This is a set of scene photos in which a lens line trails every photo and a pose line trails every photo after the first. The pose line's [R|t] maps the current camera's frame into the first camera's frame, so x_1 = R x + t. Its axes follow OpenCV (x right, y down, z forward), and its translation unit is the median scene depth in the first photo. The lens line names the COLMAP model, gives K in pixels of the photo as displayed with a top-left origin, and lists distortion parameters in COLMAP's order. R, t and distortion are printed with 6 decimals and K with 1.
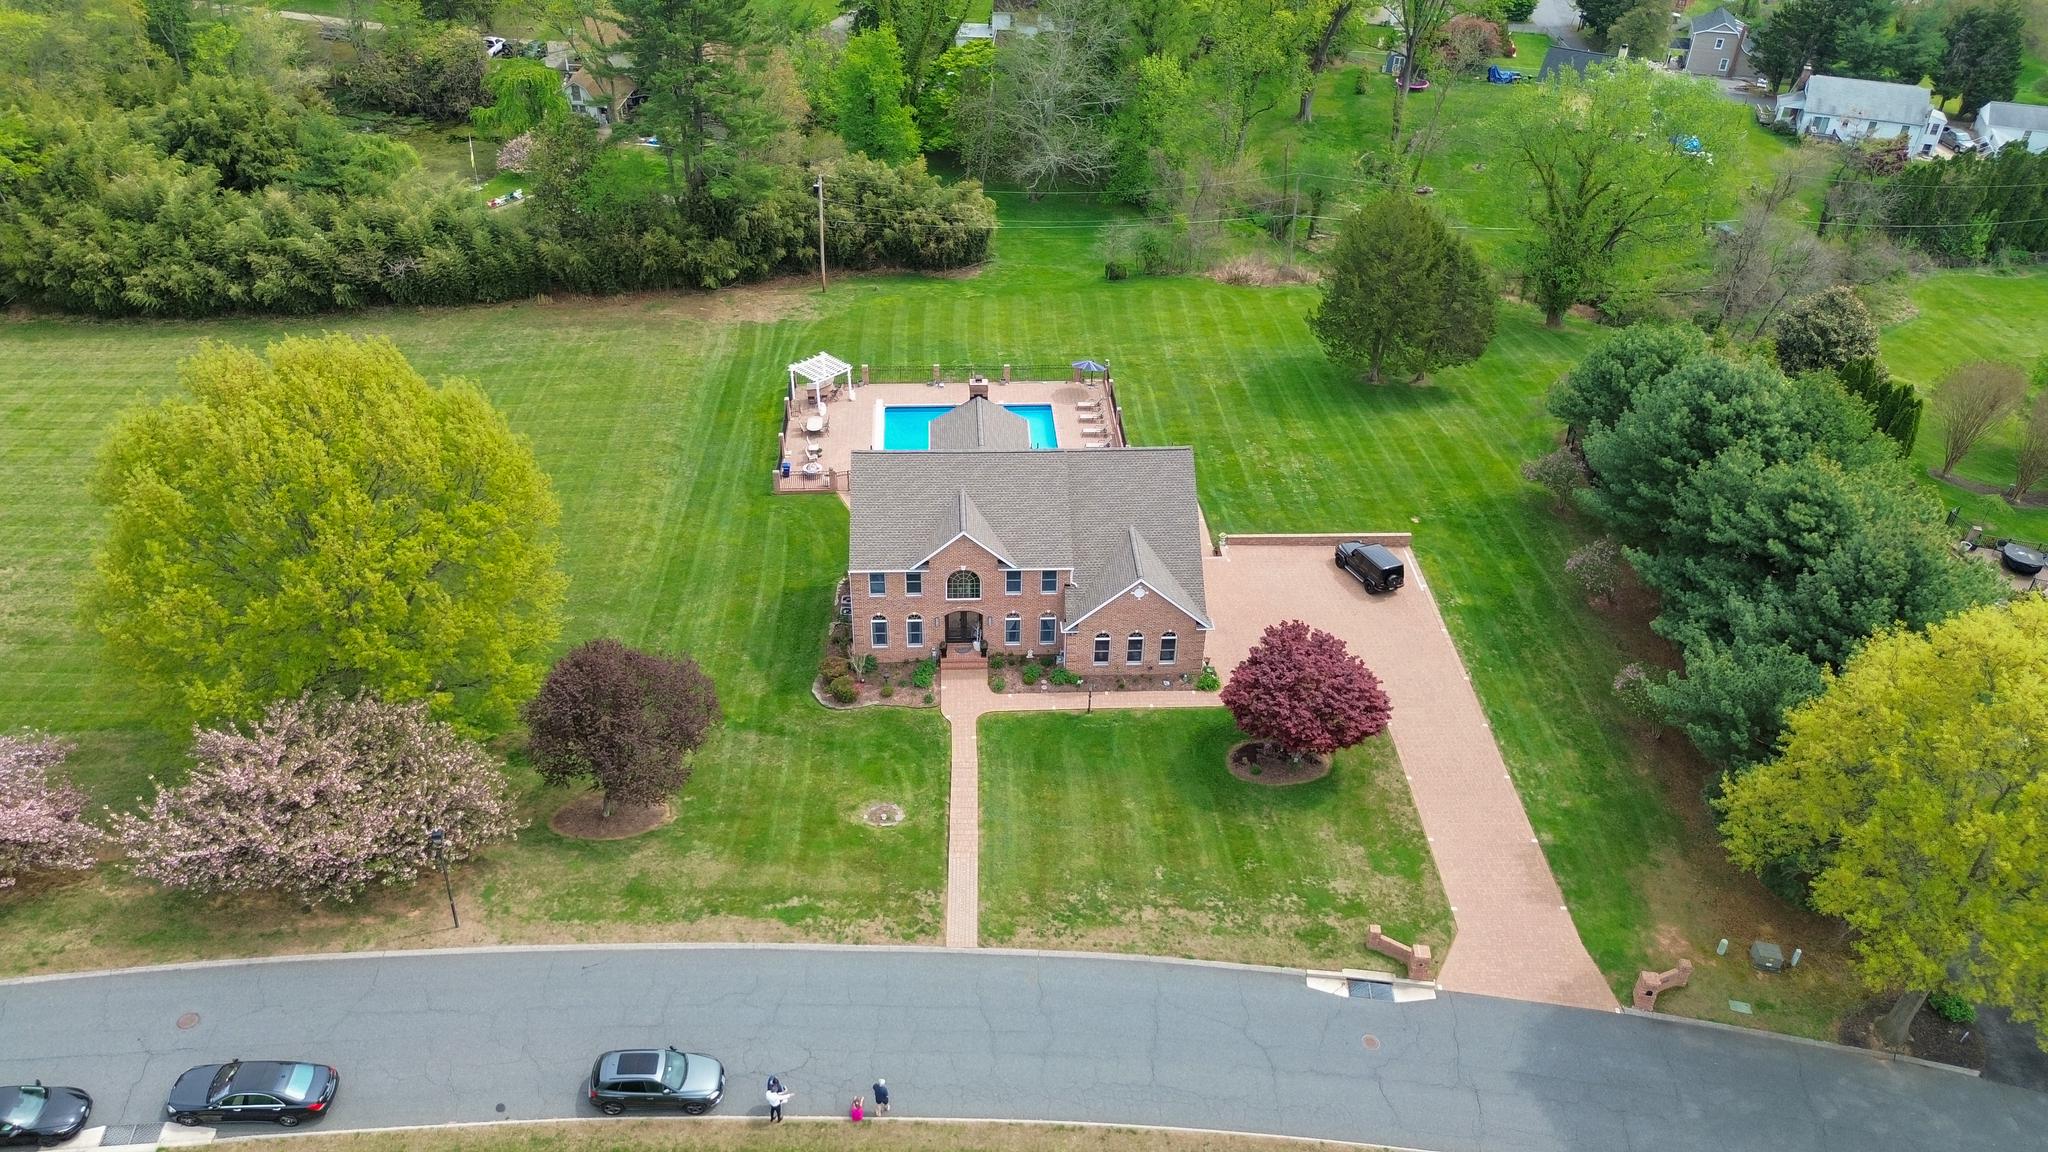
lens RADIAL K [[1455.3, 0, 1019.7], [0, 1455.3, 575.7], [0, 0, 1]] dist [0.051518, -0.044708]
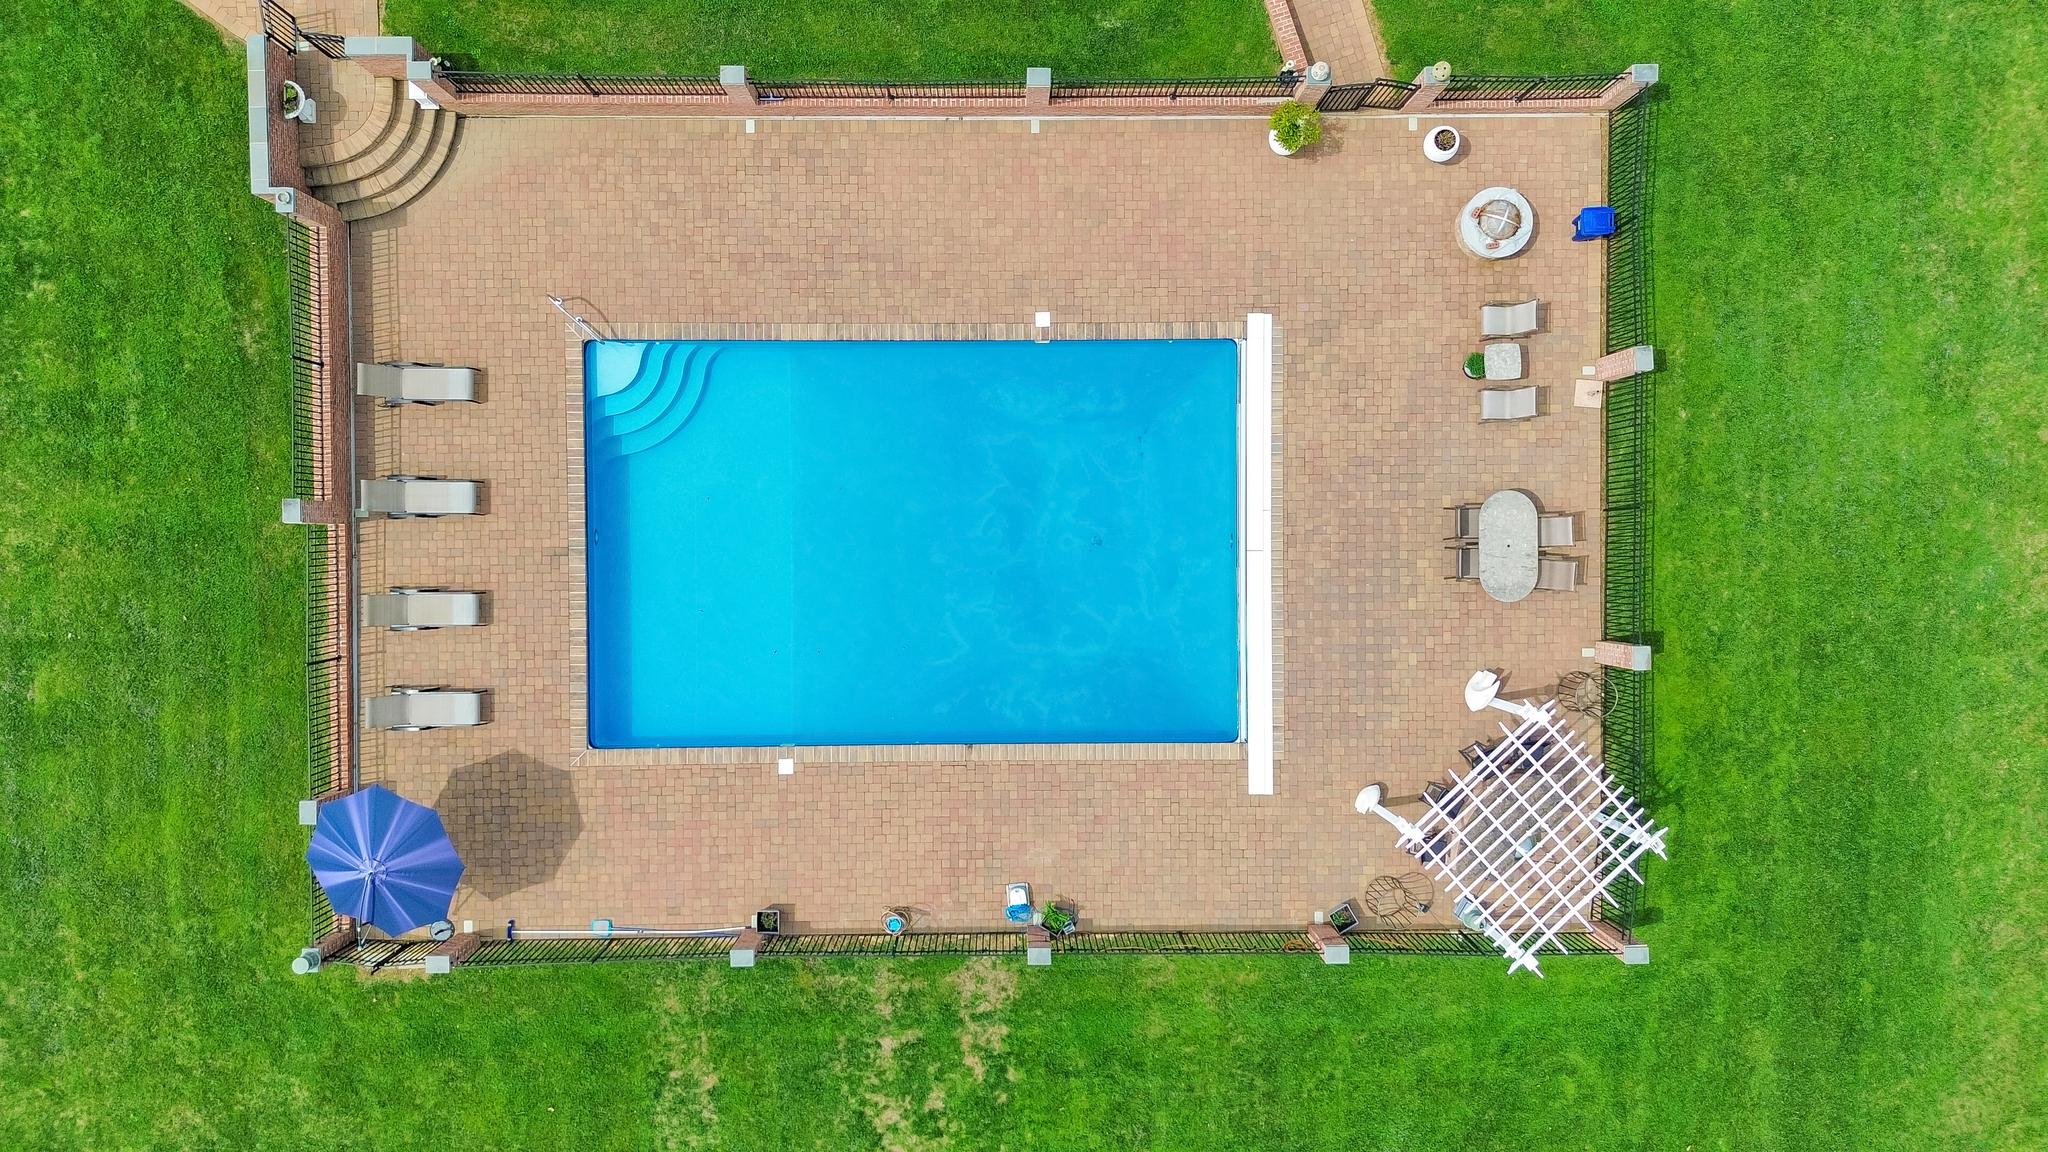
lens RADIAL K [[1455.3, 0, 1019.7], [0, 1455.3, 575.7], [0, 0, 1]] dist [0.051518, -0.044708]
pose [[-0.998358, -0.051886, -0.024256, -0.064642], [0.010885, -0.587657, 0.809037, -0.438060], [-0.056232, 0.807445, 0.587257, 1.174612]]
